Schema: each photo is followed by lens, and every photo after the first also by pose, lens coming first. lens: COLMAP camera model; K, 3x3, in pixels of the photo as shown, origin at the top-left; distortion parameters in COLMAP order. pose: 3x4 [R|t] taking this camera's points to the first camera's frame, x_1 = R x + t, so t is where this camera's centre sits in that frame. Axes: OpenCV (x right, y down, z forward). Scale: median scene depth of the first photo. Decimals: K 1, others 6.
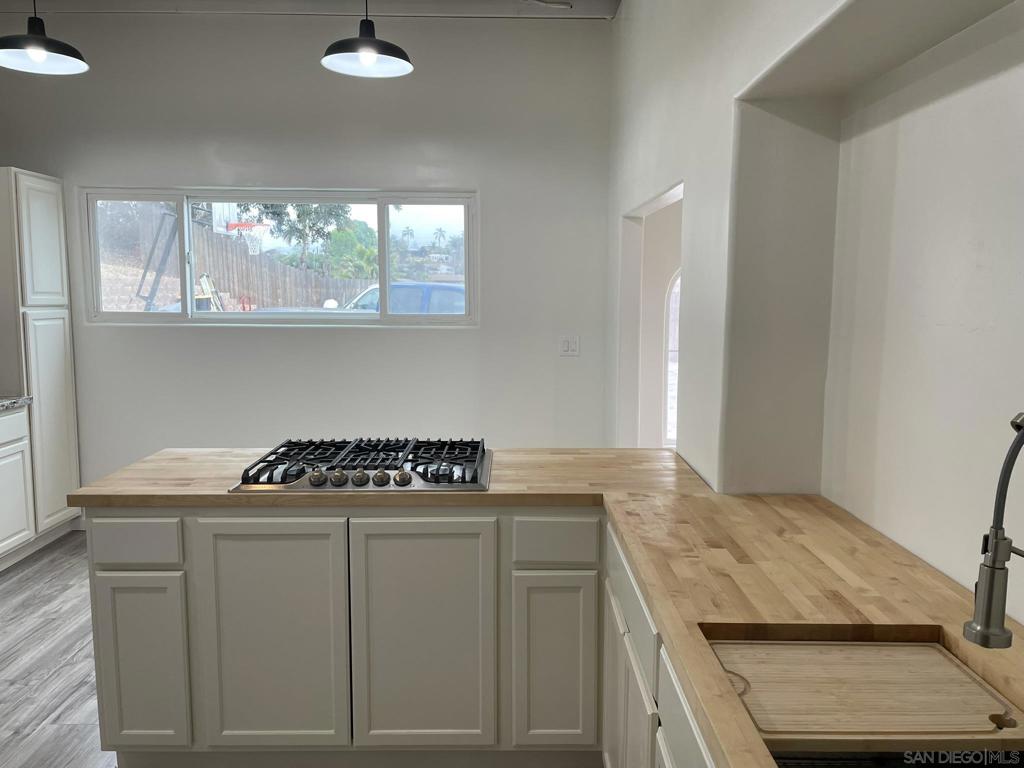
lens RADIAL K [[771.6, 0, 512.5], [0, 771.6, 384.3], [0, 0, 1]] dist [0.047163, -0.002887]
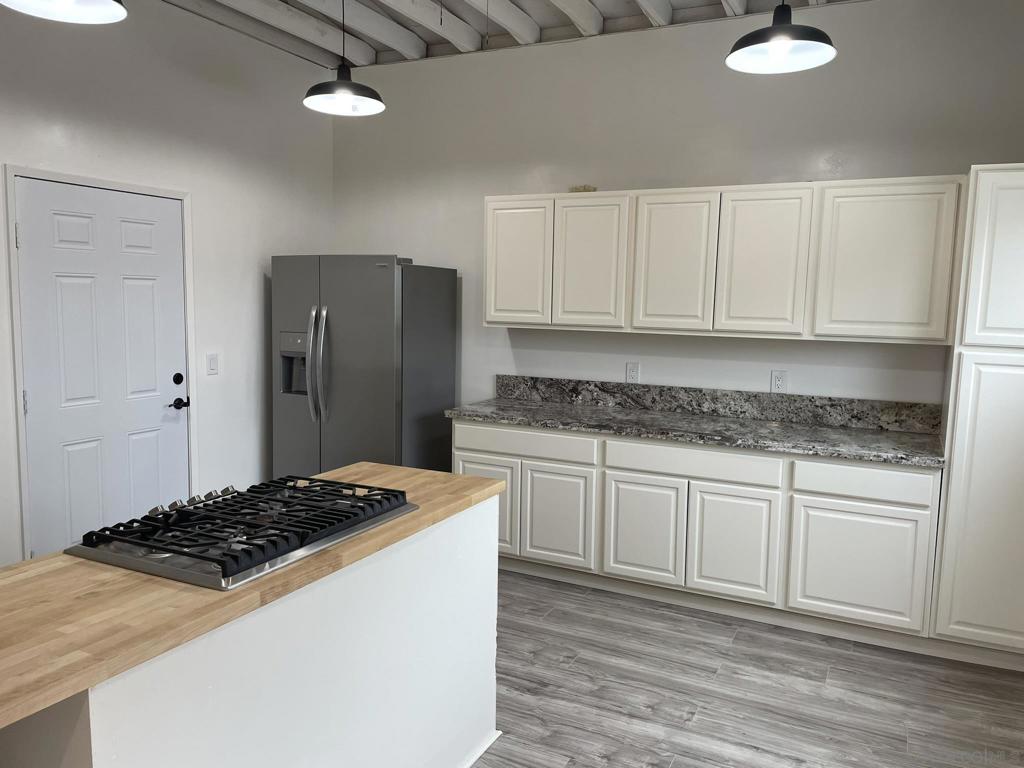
lens RADIAL K [[771.6, 0, 519.4], [0, 771.6, 384.8], [0, 0, 1]] dist [0.047163, -0.002887]
pose [[-0.444518, 0.090364, -0.891200, 0.261529], [-0.125944, 0.978711, 0.162057, -0.130568], [0.886872, 0.184279, -0.423674, 0.944615]]
